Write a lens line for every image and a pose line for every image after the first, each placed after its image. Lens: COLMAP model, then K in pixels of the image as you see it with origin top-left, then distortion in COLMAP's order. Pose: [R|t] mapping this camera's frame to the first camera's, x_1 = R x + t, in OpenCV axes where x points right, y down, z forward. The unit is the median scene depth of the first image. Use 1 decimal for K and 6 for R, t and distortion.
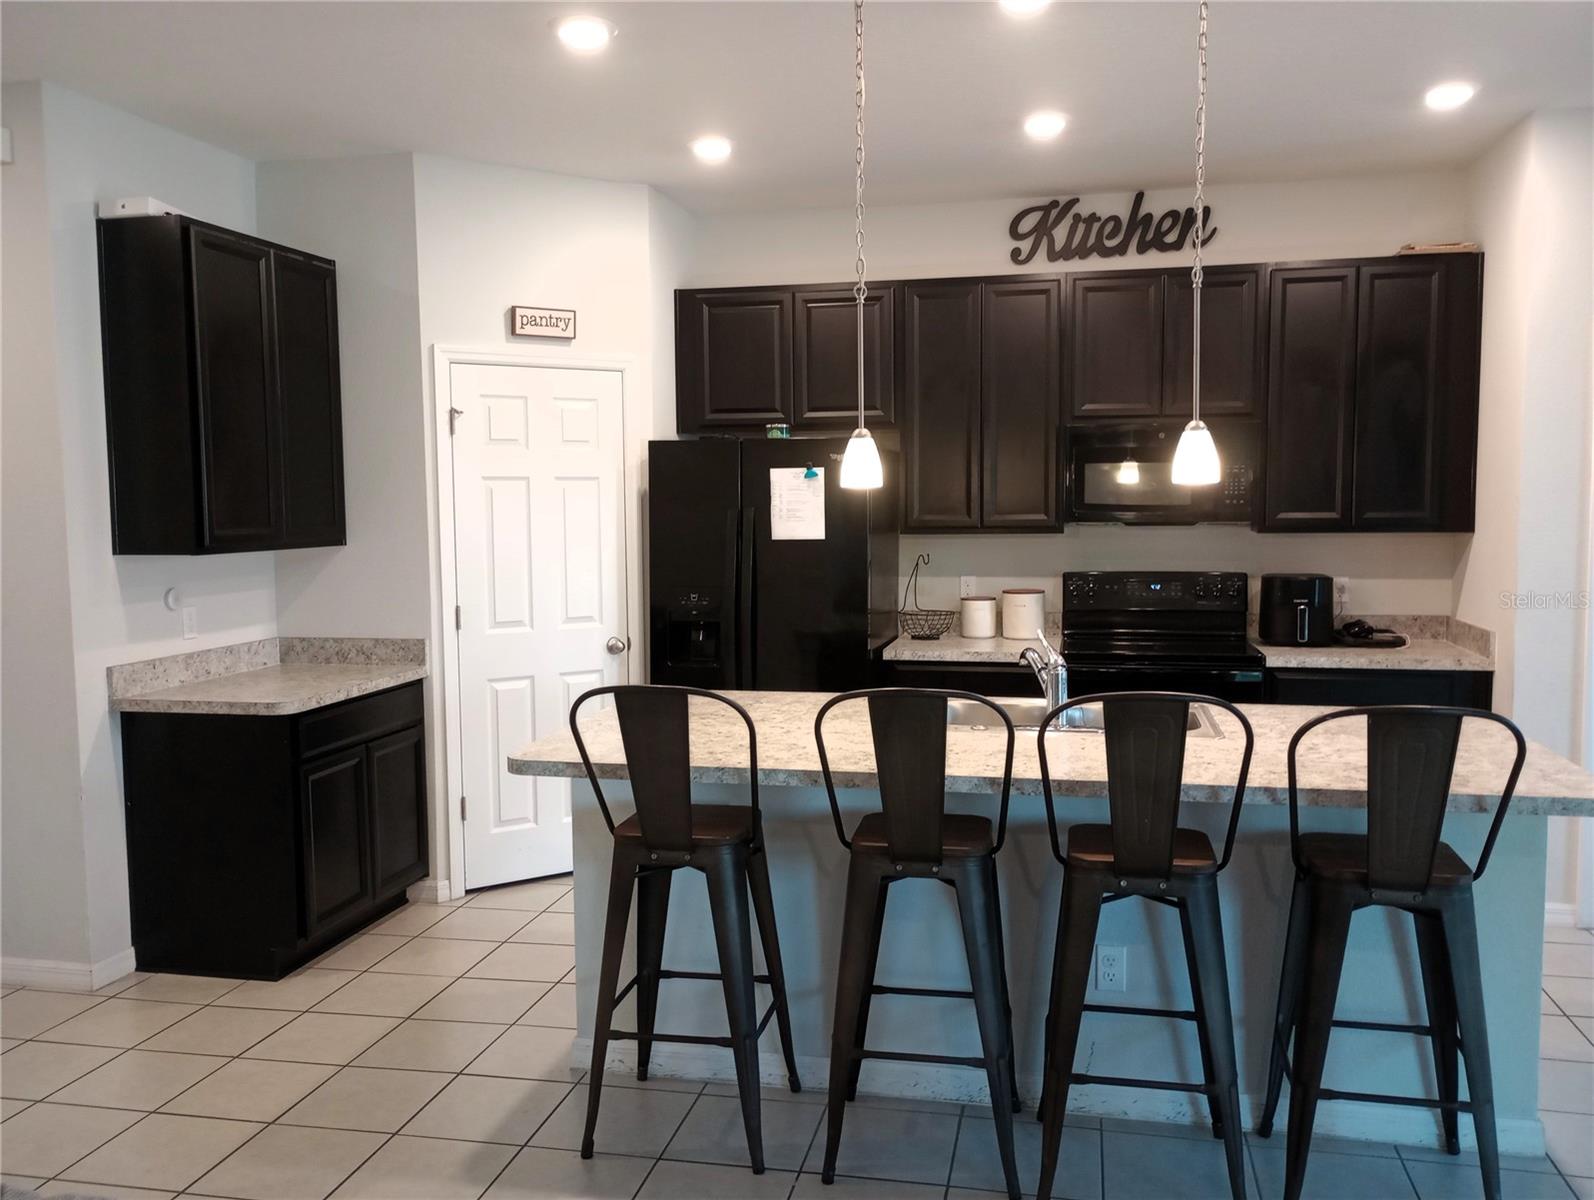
lens RADIAL K [[1314.5, 0, 802.2], [0, 1314.5, 592.9], [0, 0, 1]] dist [0.060883, -0.067820]
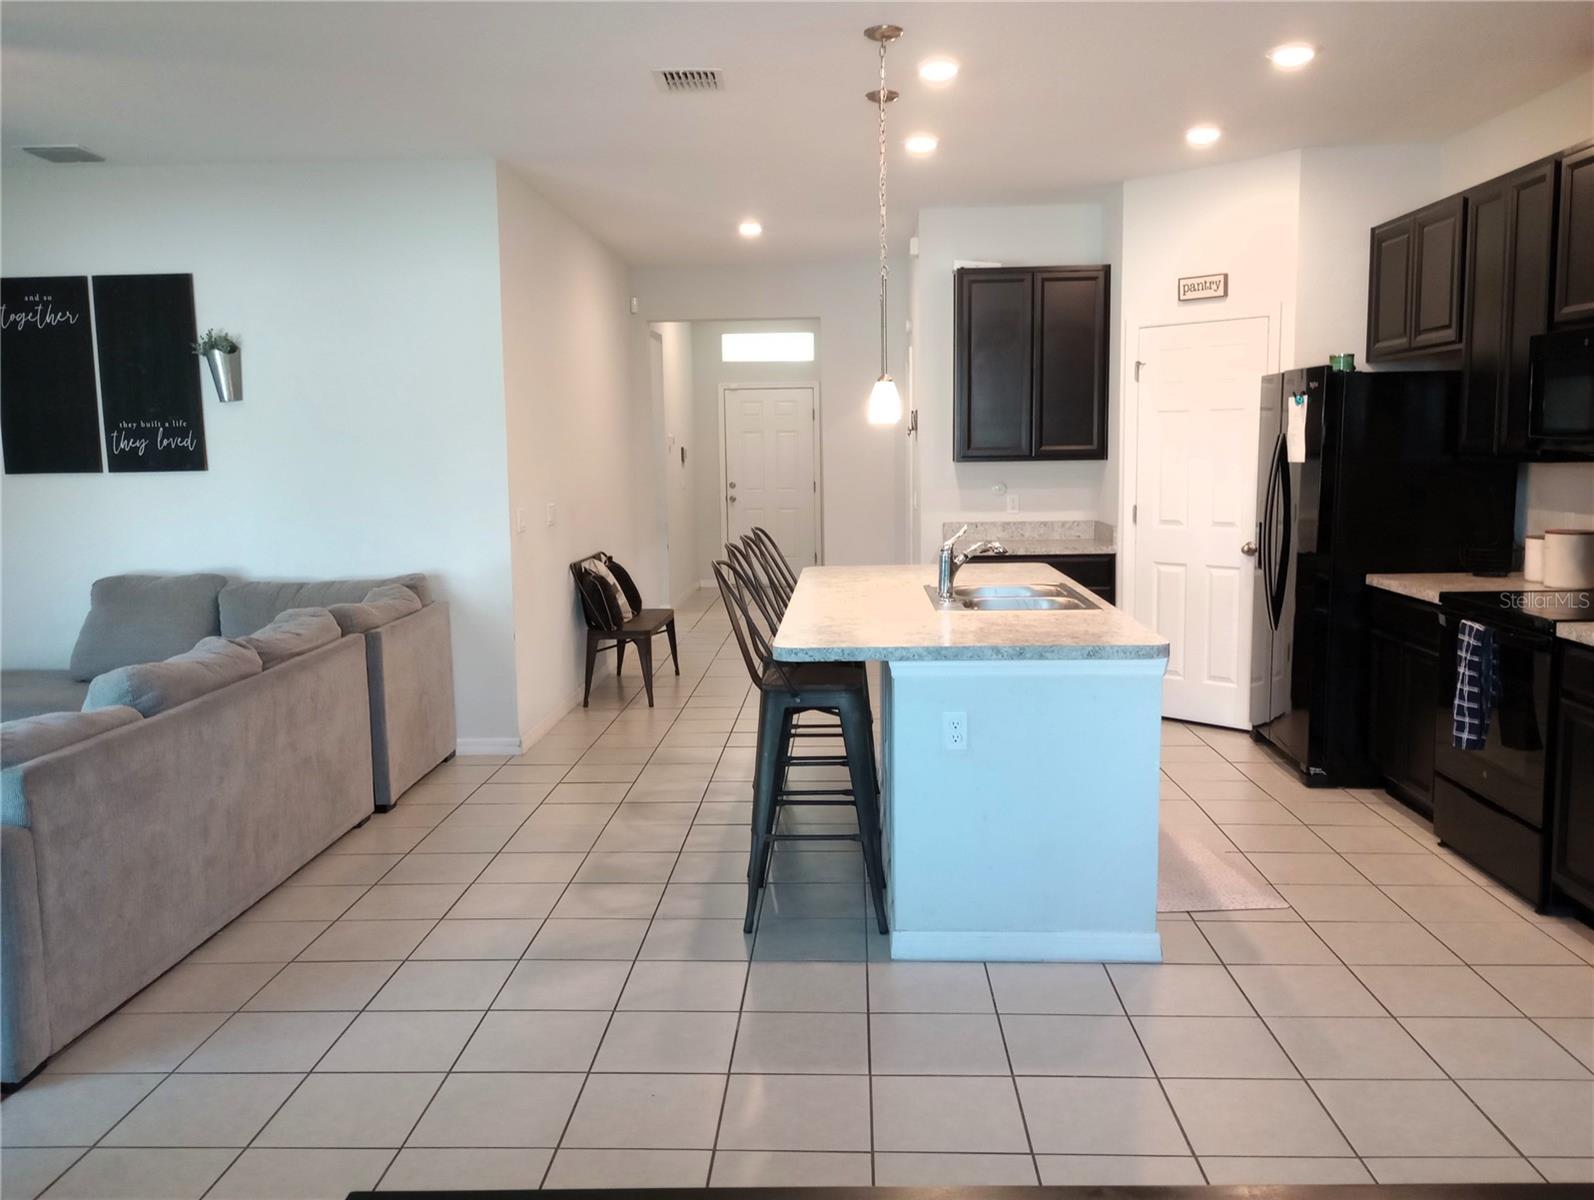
lens RADIAL K [[1314.5, 0, 802.2], [0, 1314.5, 592.9], [0, 0, 1]] dist [0.060883, -0.067820]
pose [[0.210566, 0.121217, -0.970035, 1.046598], [-0.059084, 0.992047, 0.111143, -0.033190], [0.975793, 0.033911, 0.216053, 0.376223]]
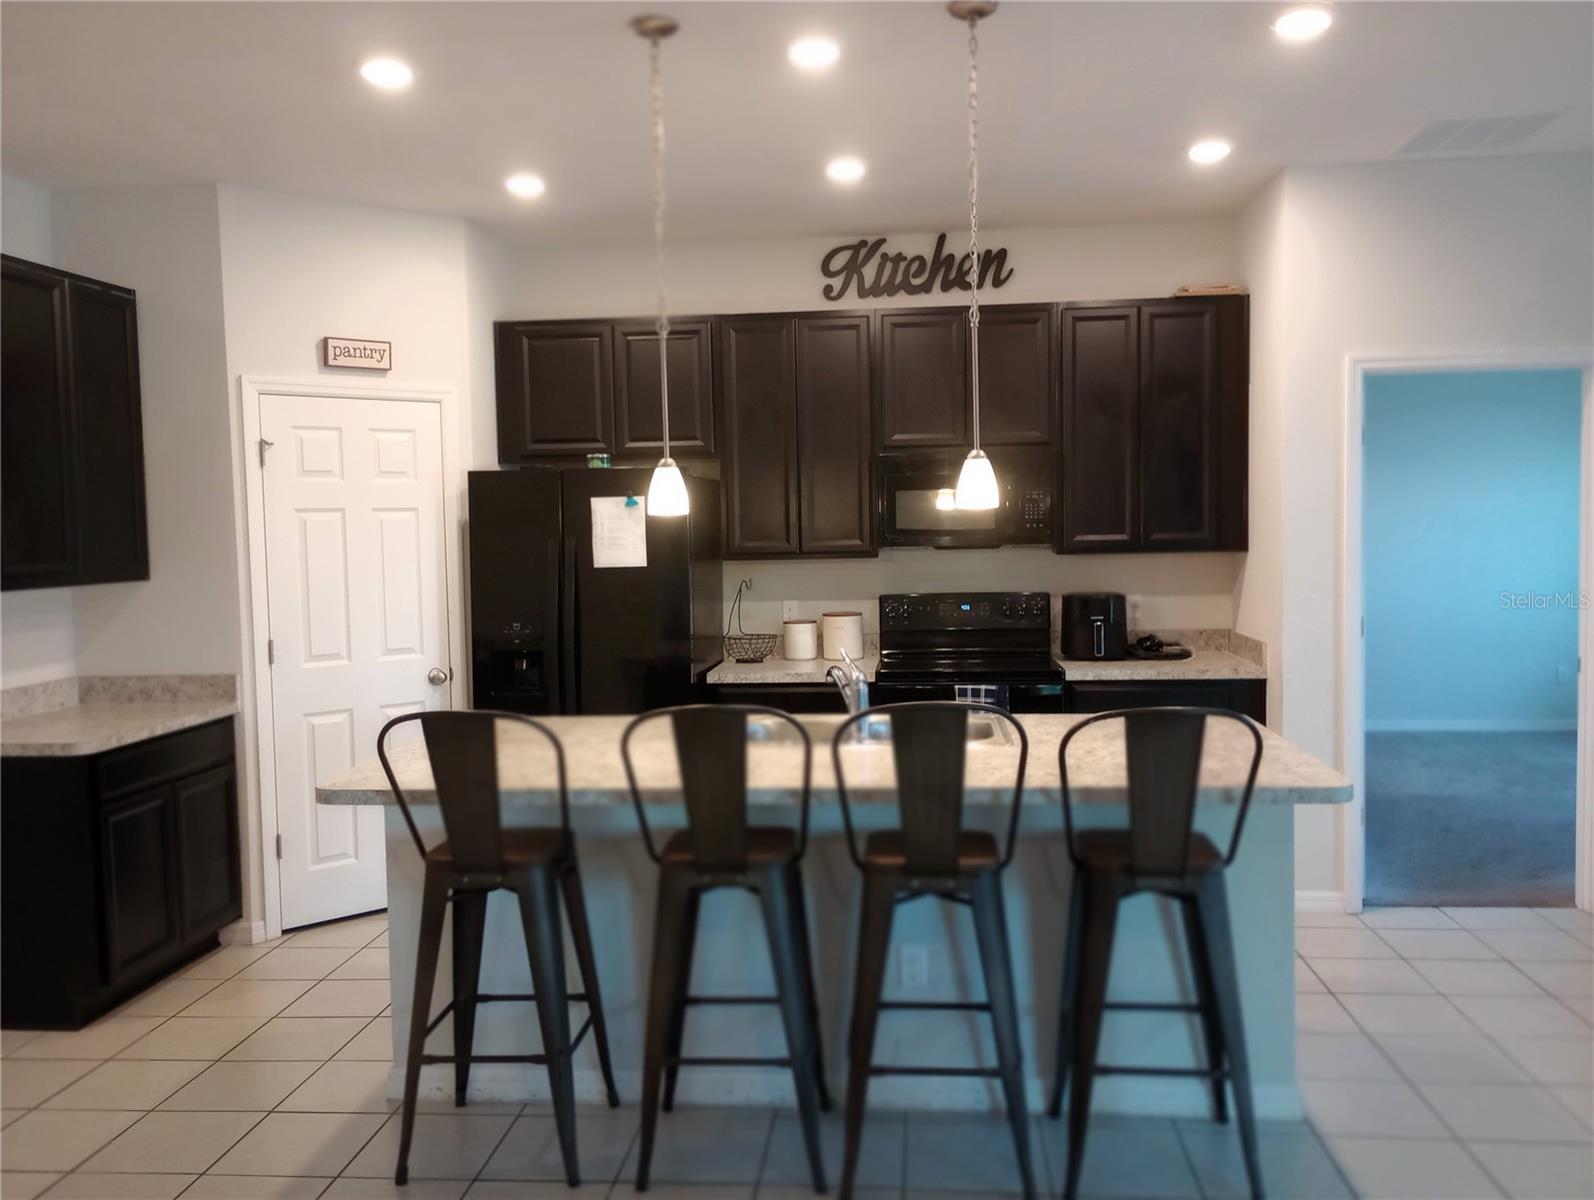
lens RADIAL K [[1313.7, 0, 802.0], [0, 1313.7, 592.0], [0, 0, 1]] dist [0.051664, -0.045137]
pose [[0.992984, -0.017659, 0.116919, 0.018349], [0.020287, 0.999567, -0.021330, 0.003239], [-0.116492, 0.023552, 0.992912, -0.027312]]
